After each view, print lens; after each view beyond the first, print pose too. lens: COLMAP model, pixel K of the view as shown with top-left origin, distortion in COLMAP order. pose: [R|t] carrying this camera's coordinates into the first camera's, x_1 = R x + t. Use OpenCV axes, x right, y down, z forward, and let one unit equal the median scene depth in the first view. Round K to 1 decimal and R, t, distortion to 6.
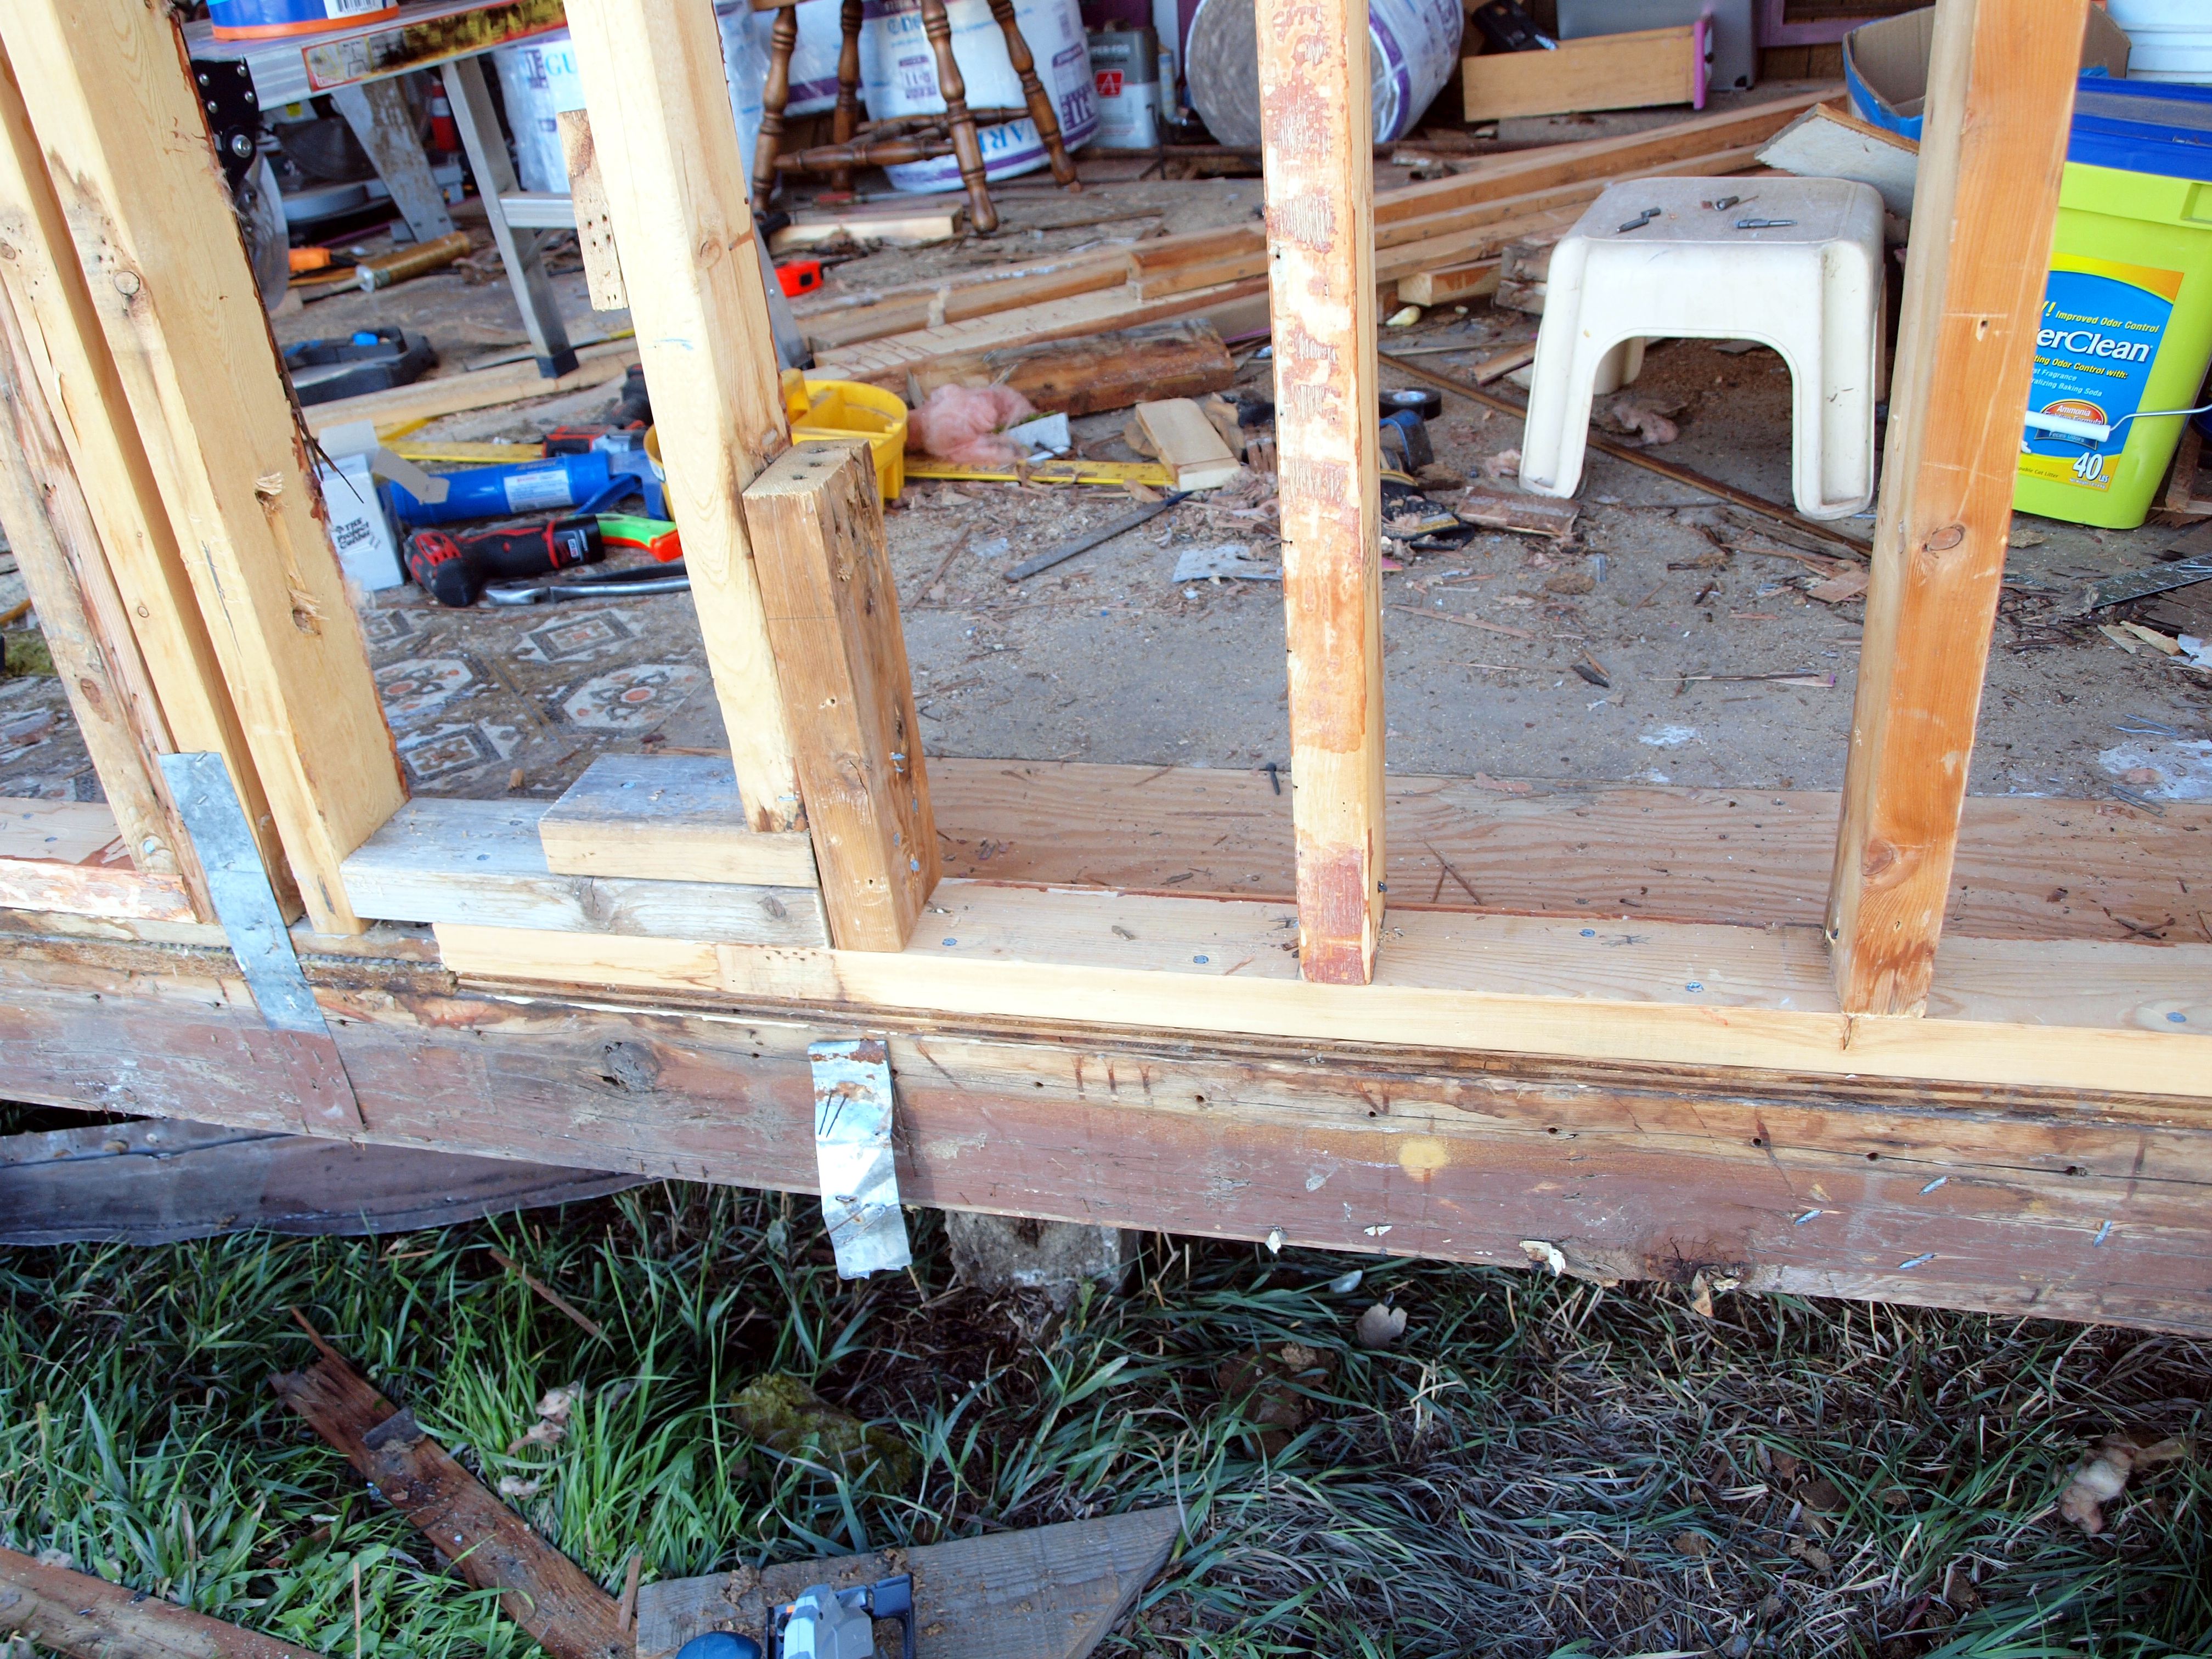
lens RADIAL K [[1789.4, 0, 1093.1], [0, 1789.4, 821.8], [0, 0, 1]] dist [-0.098020, 0.055849]
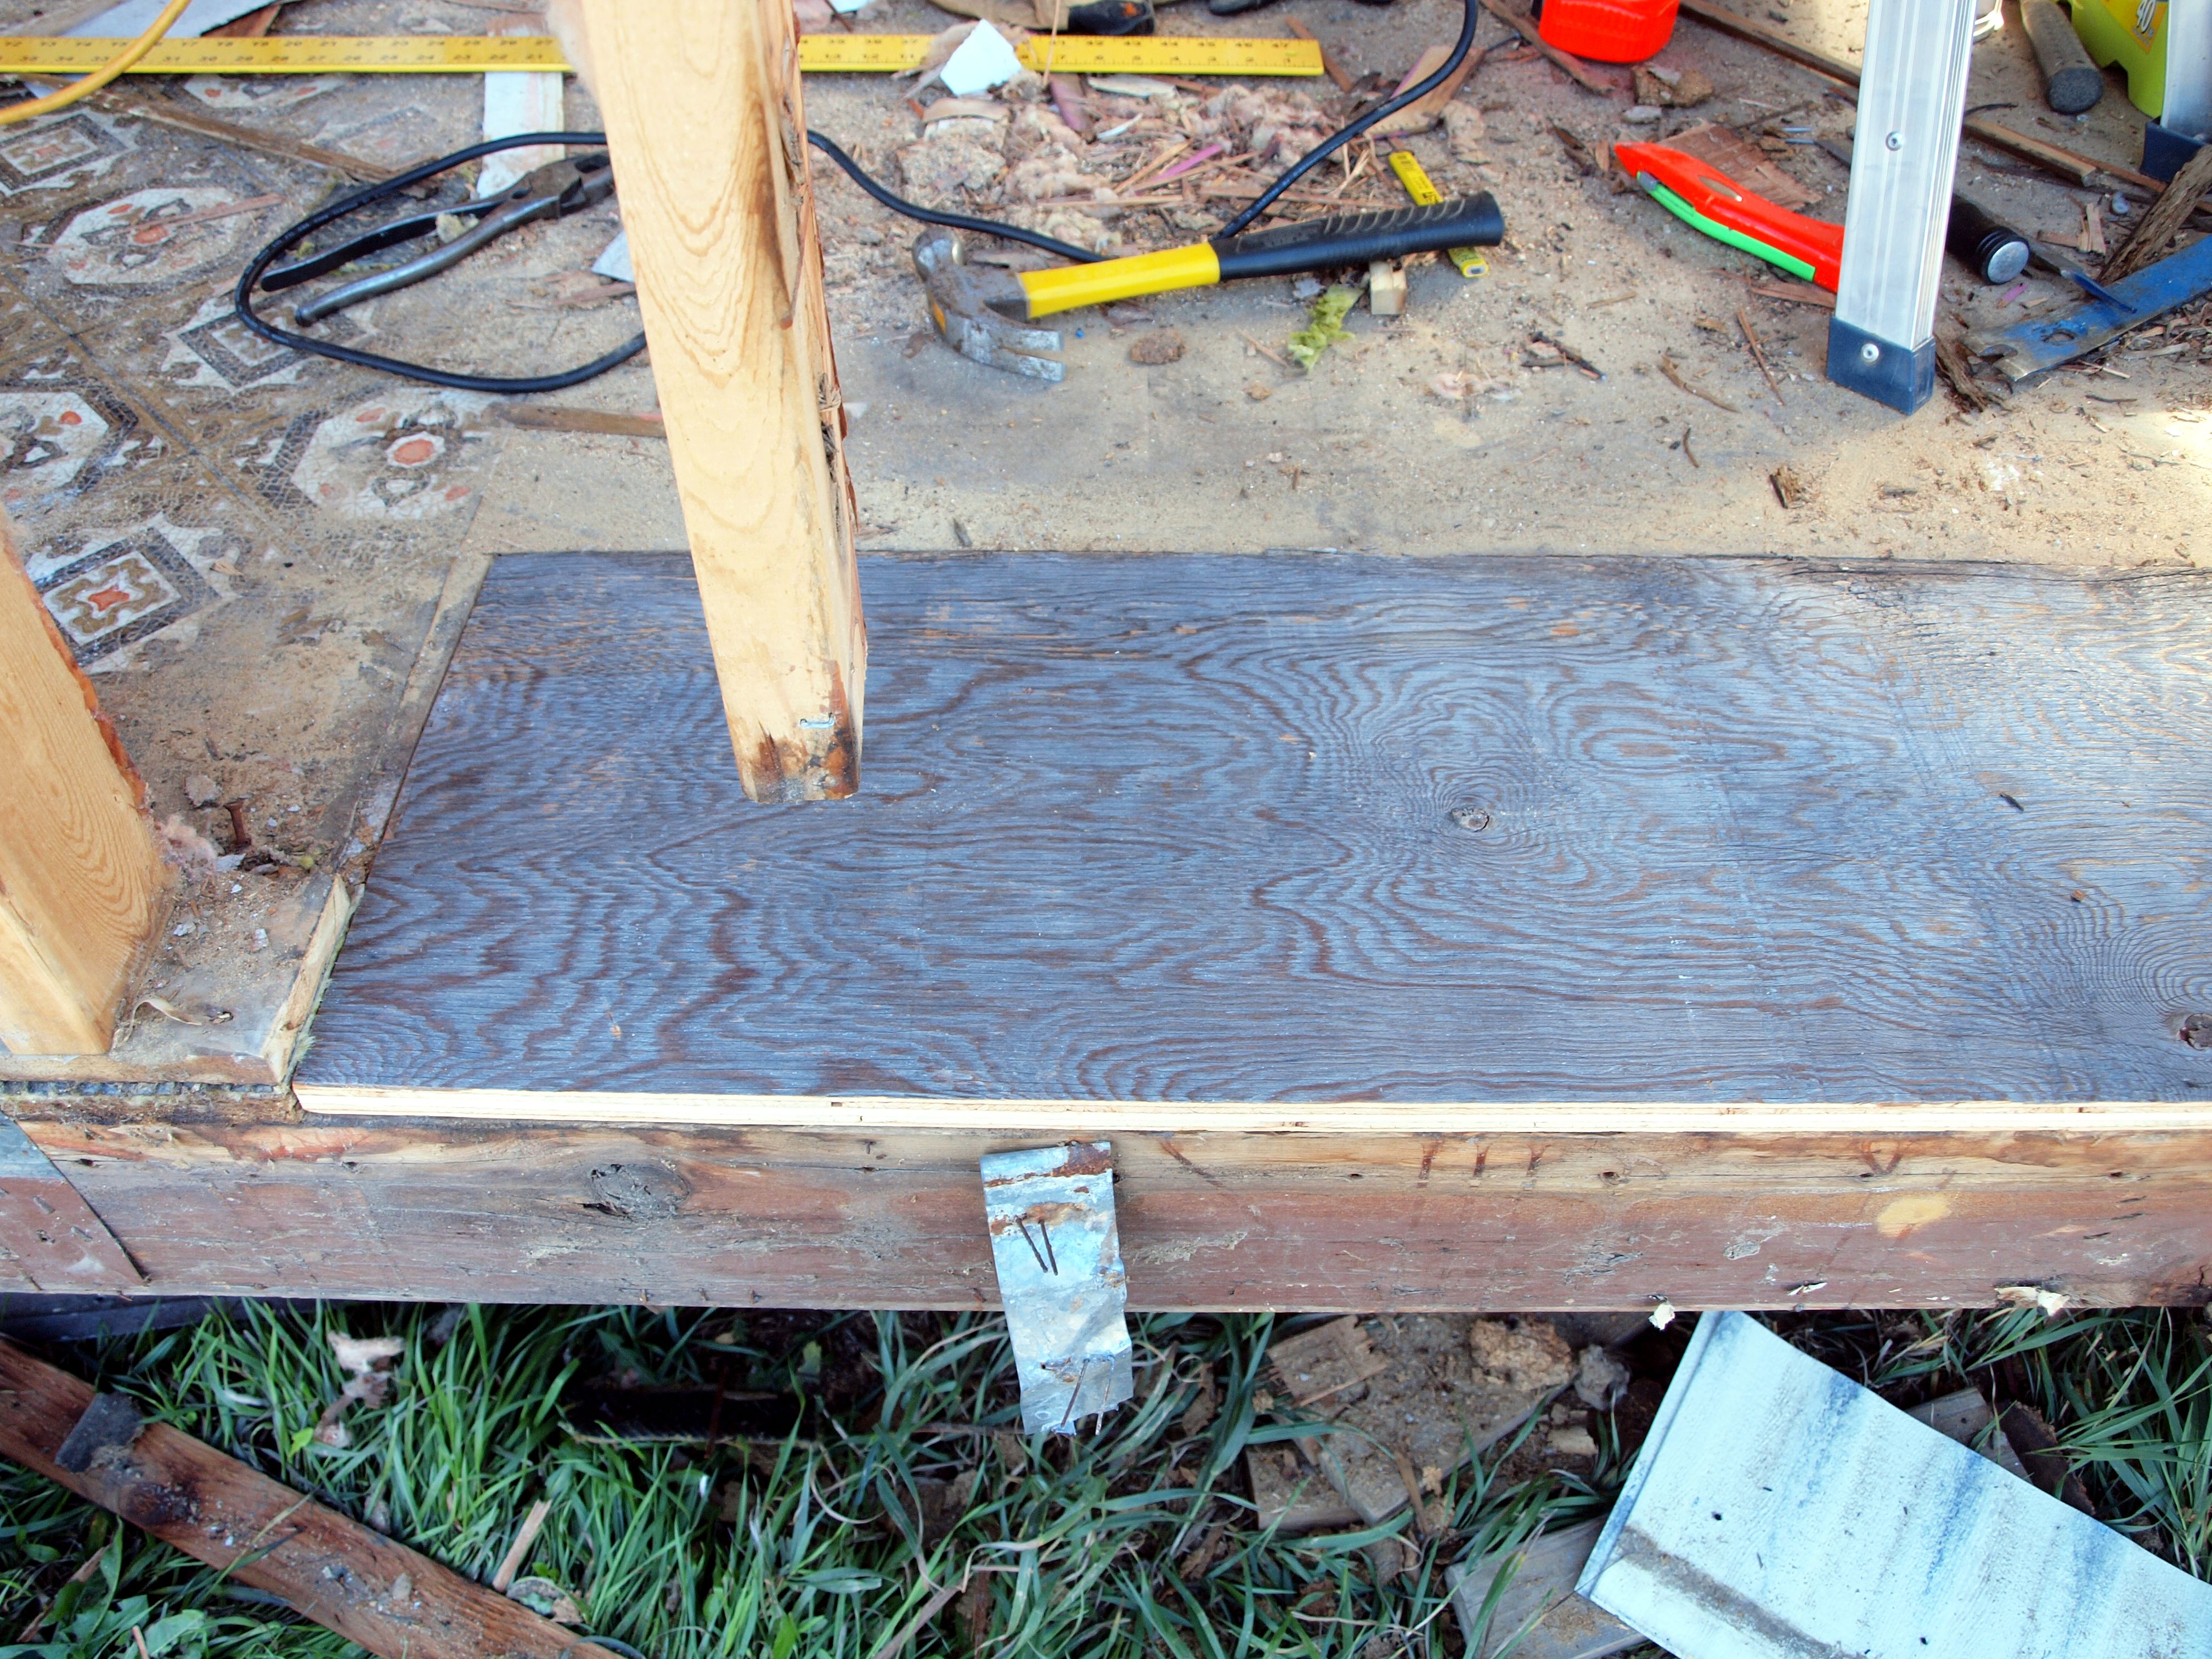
lens RADIAL K [[1789.4, 0, 1093.1], [0, 1789.4, 821.8], [0, 0, 1]] dist [-0.098020, 0.055849]
pose [[0.968734, -0.110932, 0.221918, -0.183241], [0.042919, 0.955916, 0.290487, -0.119414], [-0.244359, -0.271881, 0.930790, 0.348064]]
